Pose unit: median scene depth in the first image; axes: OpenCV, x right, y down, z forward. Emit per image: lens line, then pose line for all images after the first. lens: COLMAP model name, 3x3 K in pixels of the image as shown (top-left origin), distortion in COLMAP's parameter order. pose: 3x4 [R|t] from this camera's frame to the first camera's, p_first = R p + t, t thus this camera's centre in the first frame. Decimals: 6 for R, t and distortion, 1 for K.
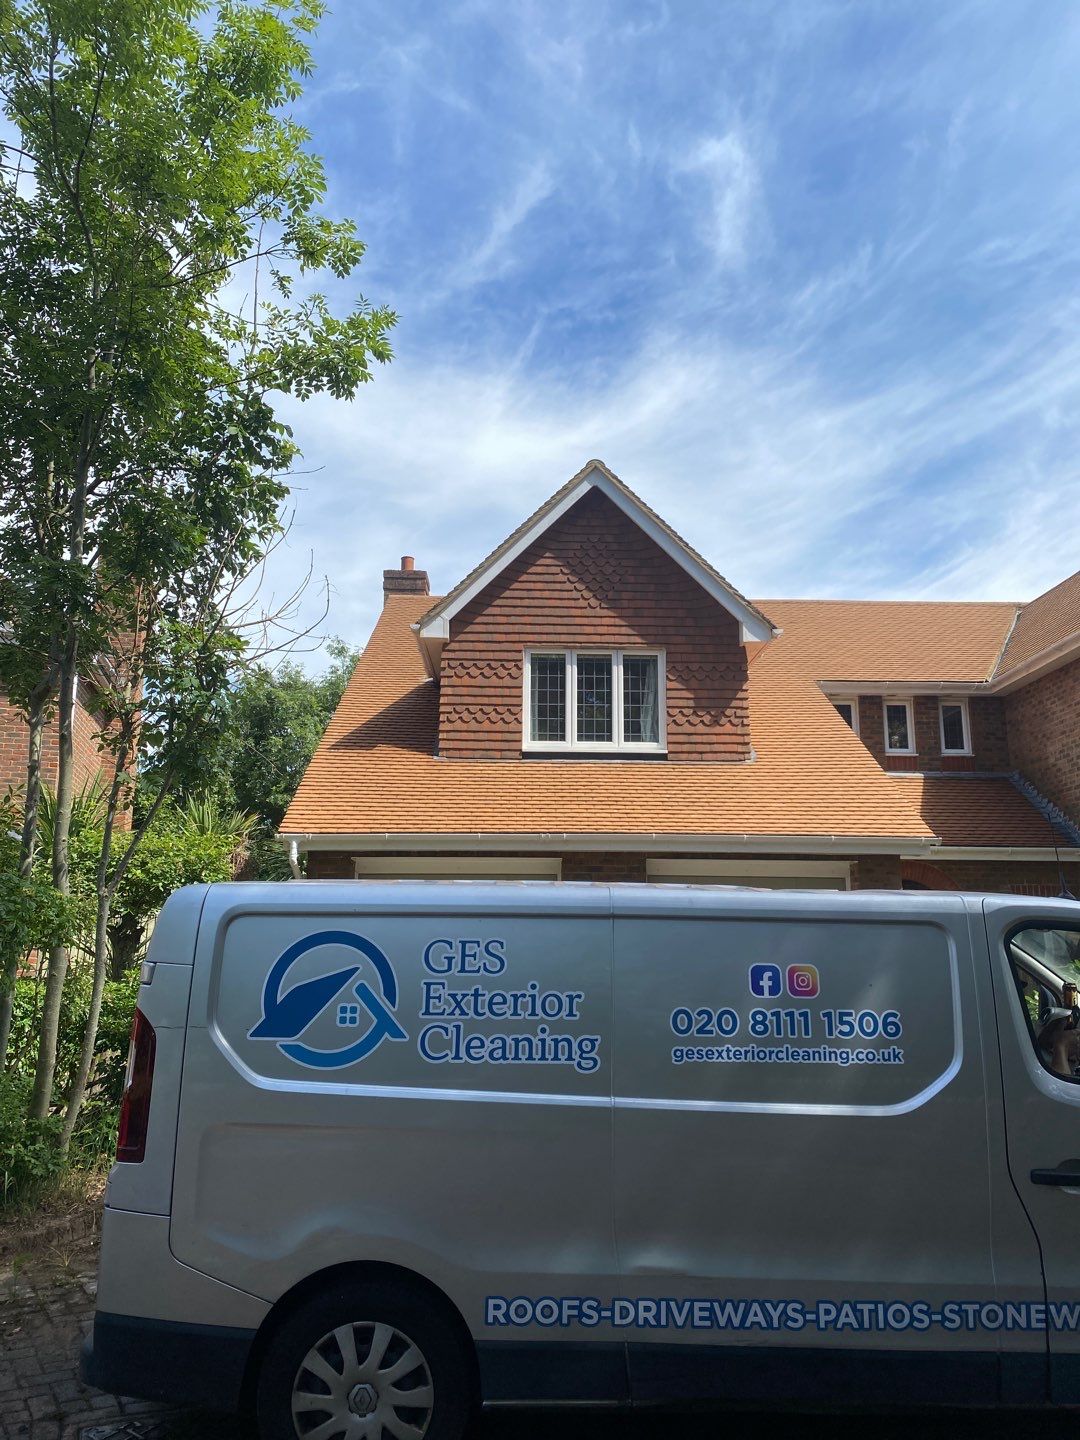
lens RADIAL K [[1060.8, 0, 551.9], [0, 1060.8, 717.7], [0, 0, 1]] dist [0.094911, -0.104352]
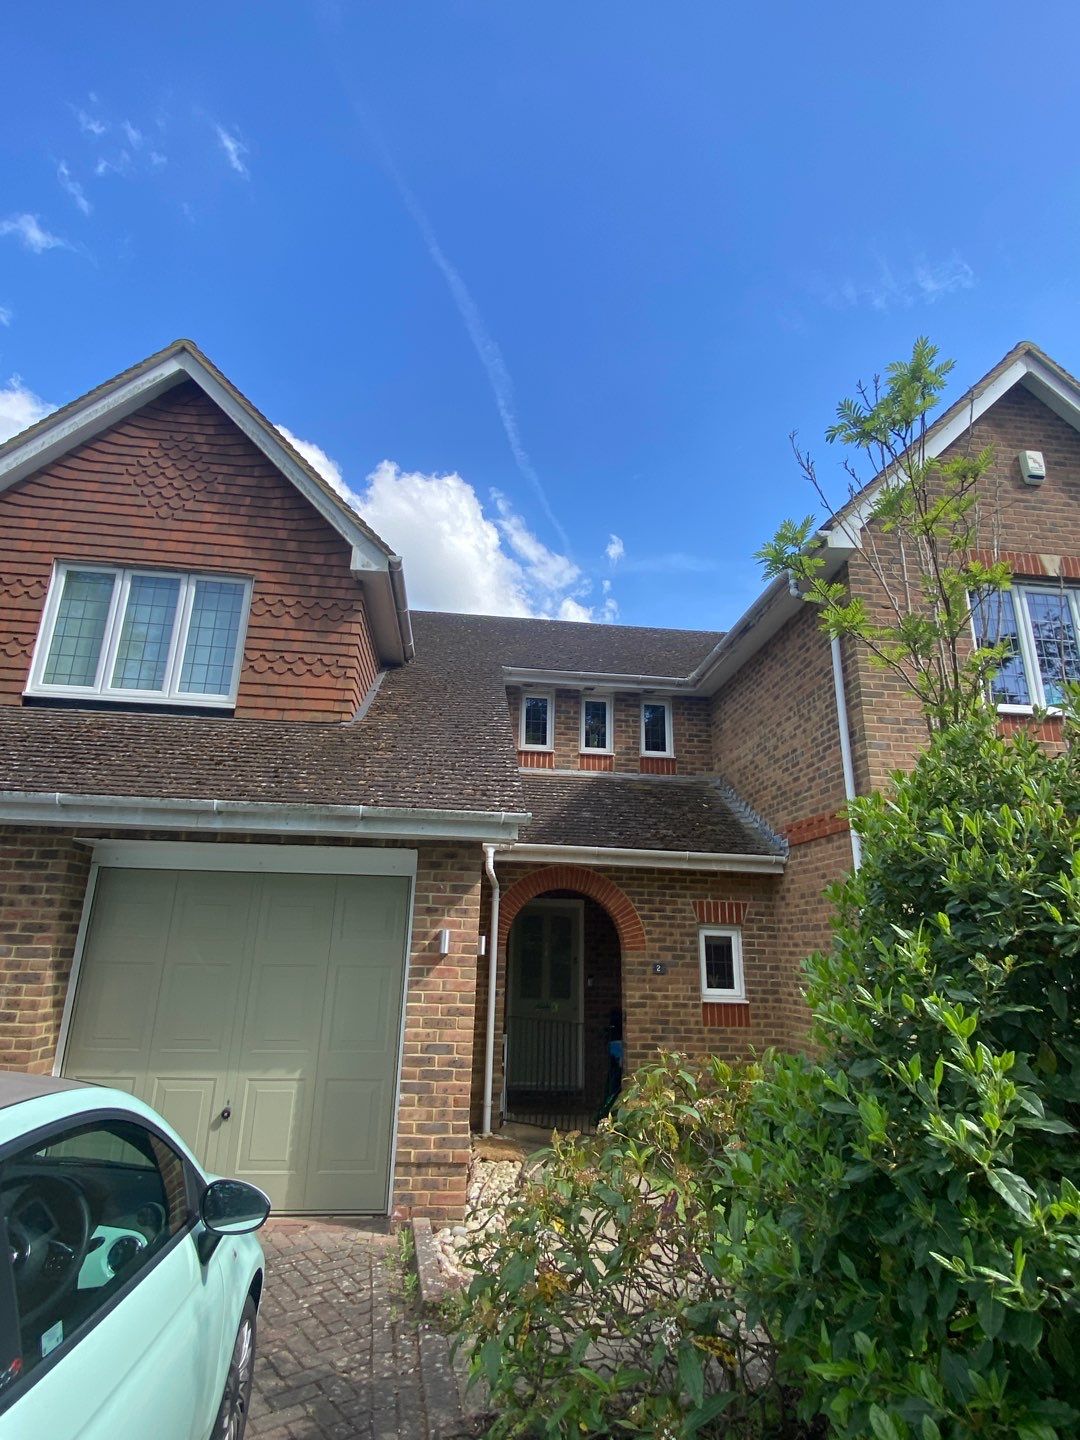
lens RADIAL K [[755.0, 0, 545.0], [0, 755.0, 725.1], [0, 0, 1]] dist [0.053940, -0.064243]
pose [[0.995442, 0.044918, 0.084132, 0.275863], [-0.037343, 0.995282, -0.089547, 0.083393], [-0.087757, 0.085997, 0.992423, 0.453580]]
